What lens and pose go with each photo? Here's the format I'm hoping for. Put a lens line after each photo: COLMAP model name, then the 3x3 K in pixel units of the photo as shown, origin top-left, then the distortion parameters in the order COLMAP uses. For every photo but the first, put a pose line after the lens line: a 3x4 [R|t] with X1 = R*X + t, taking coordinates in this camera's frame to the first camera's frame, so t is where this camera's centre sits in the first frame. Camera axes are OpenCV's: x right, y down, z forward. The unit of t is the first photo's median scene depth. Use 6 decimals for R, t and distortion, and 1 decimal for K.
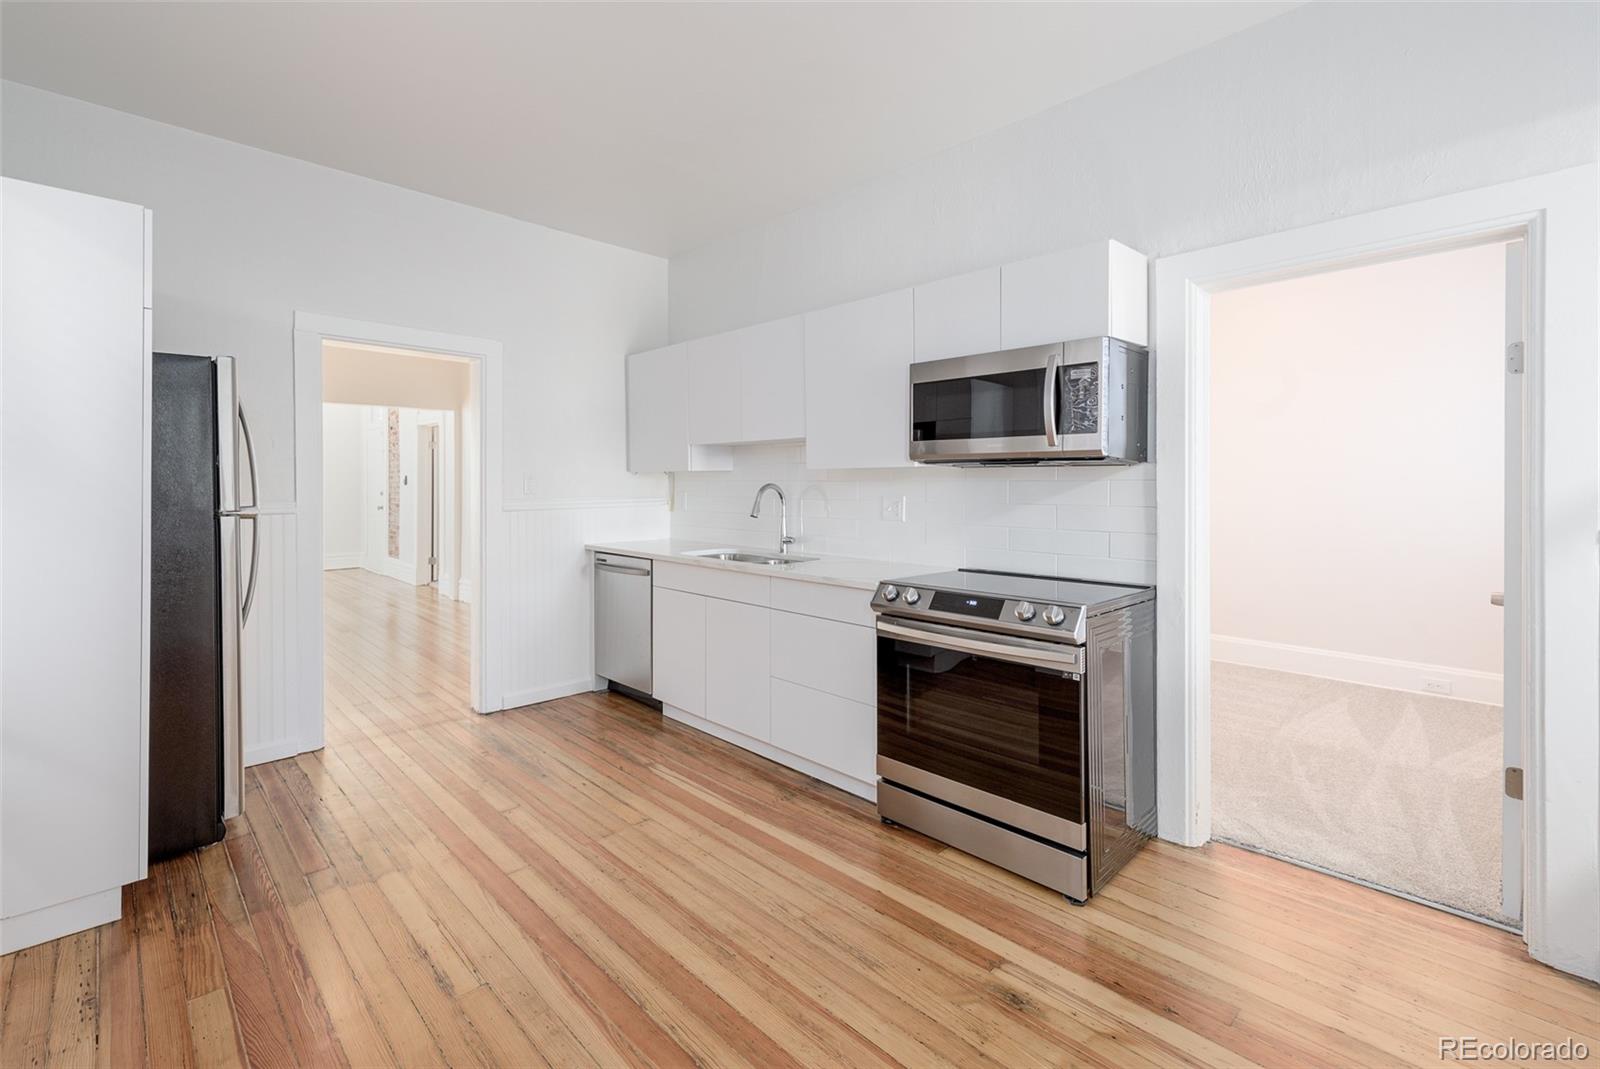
lens RADIAL K [[678.0, 0, 737.9], [0, 678.0, 490.0], [0, 0, 1]] dist [0.000363, -0.000142]
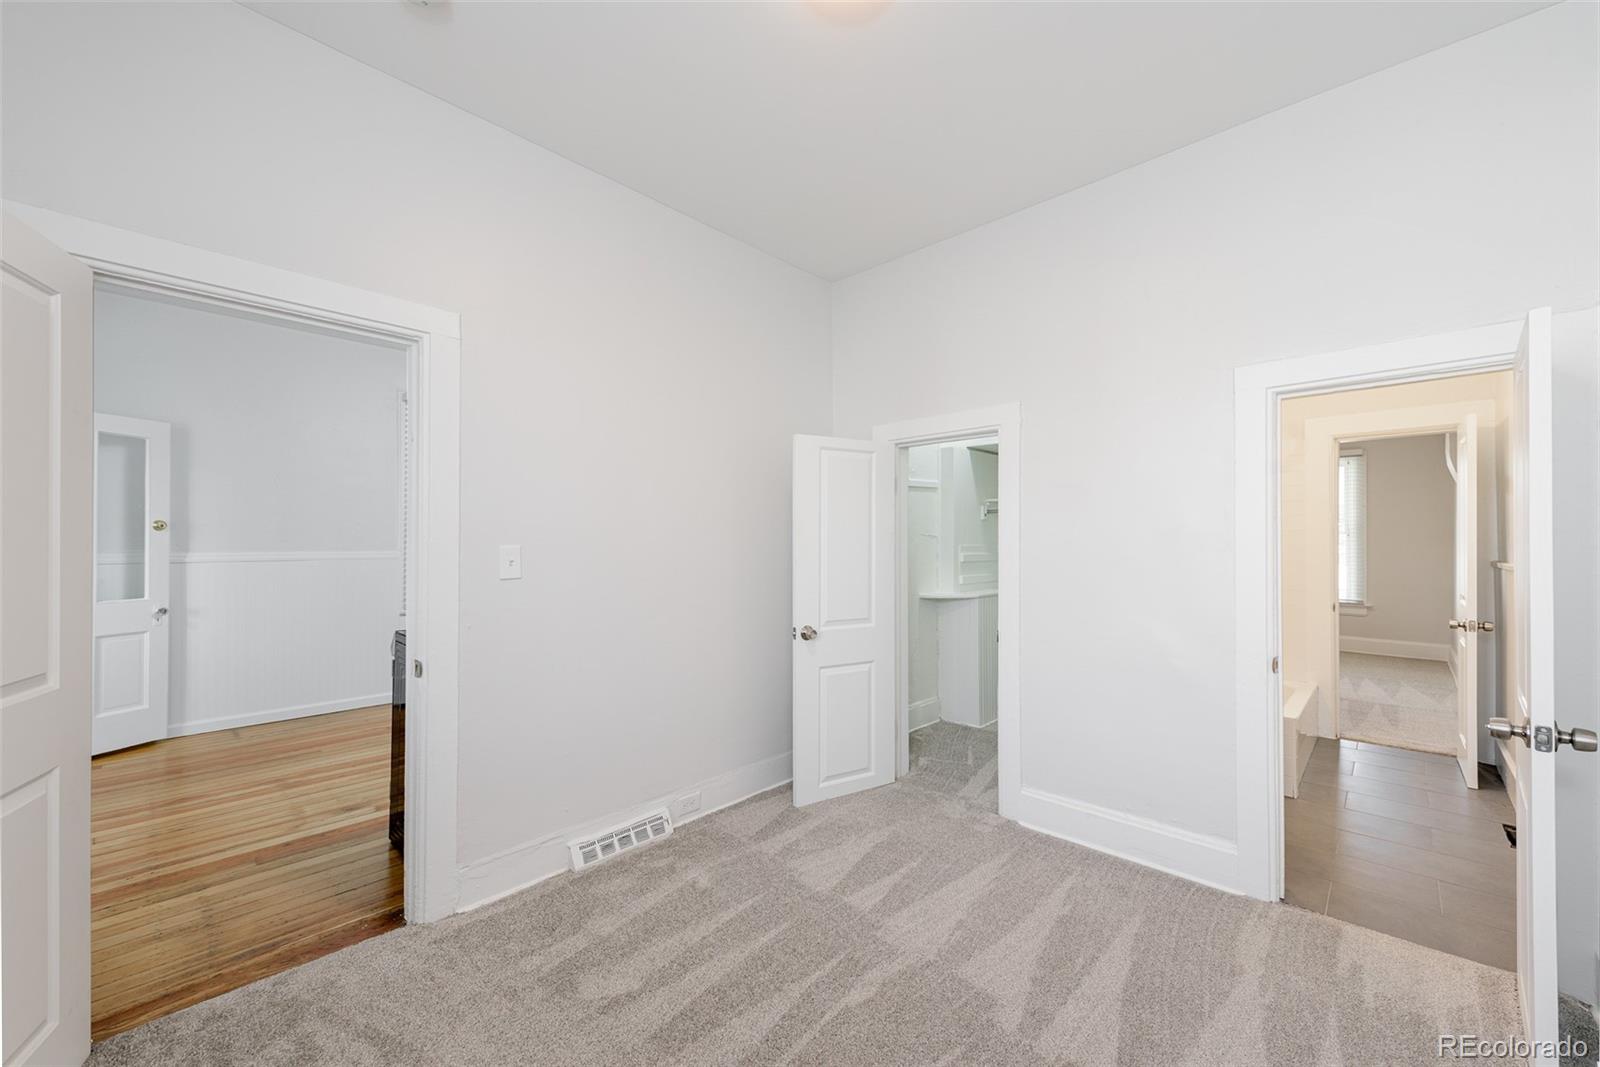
lens RADIAL K [[646.7, 0, 802.8], [0, 646.7, 552.3], [0, 0, 1]] dist [0.003506, 0.000142]
pose [[0.089964, 0.008859, -0.995906, 1.218041], [-0.012031, 0.999897, 0.007807, -0.003652], [0.995872, 0.011280, 0.090062, 1.093015]]
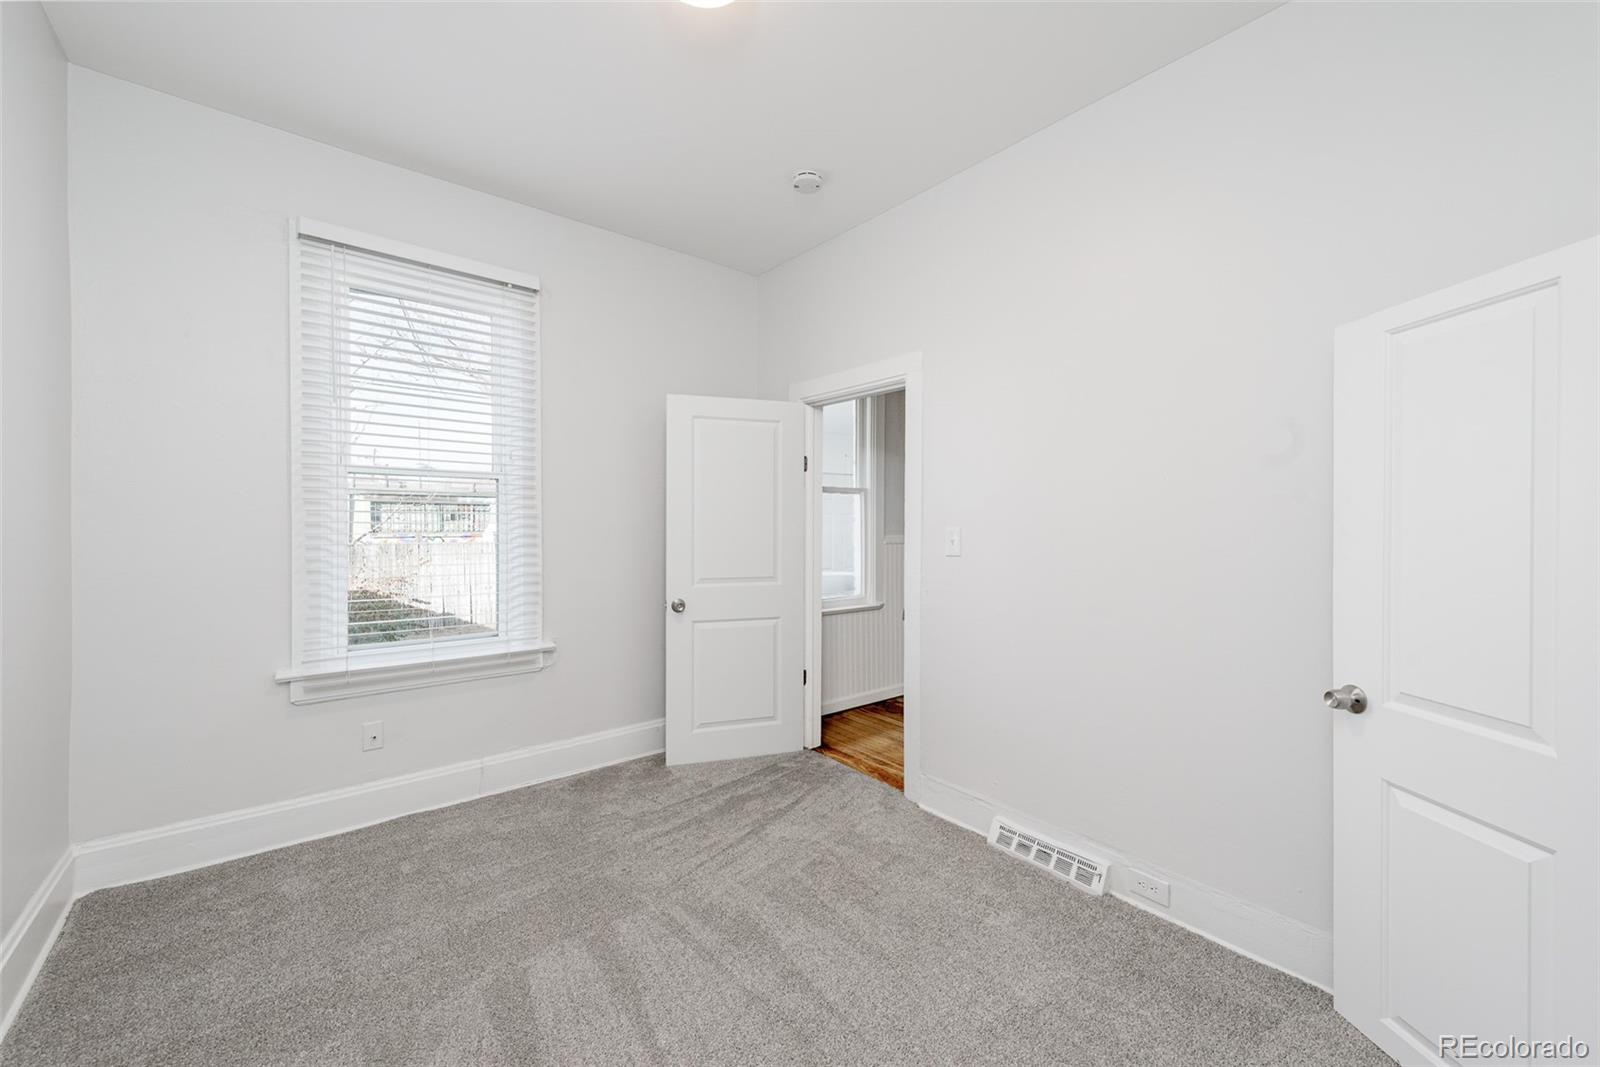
lens RADIAL K [[637.3, 0, 825.3], [0, 637.3, 530.7], [0, 0, 1]] dist [0.008211, -0.000068]
pose [[-0.998359, -0.010605, 0.056283, 0.592037], [-0.009629, 0.999799, 0.017594, -0.017976], [-0.056458, 0.017023, -0.998260, 1.702807]]
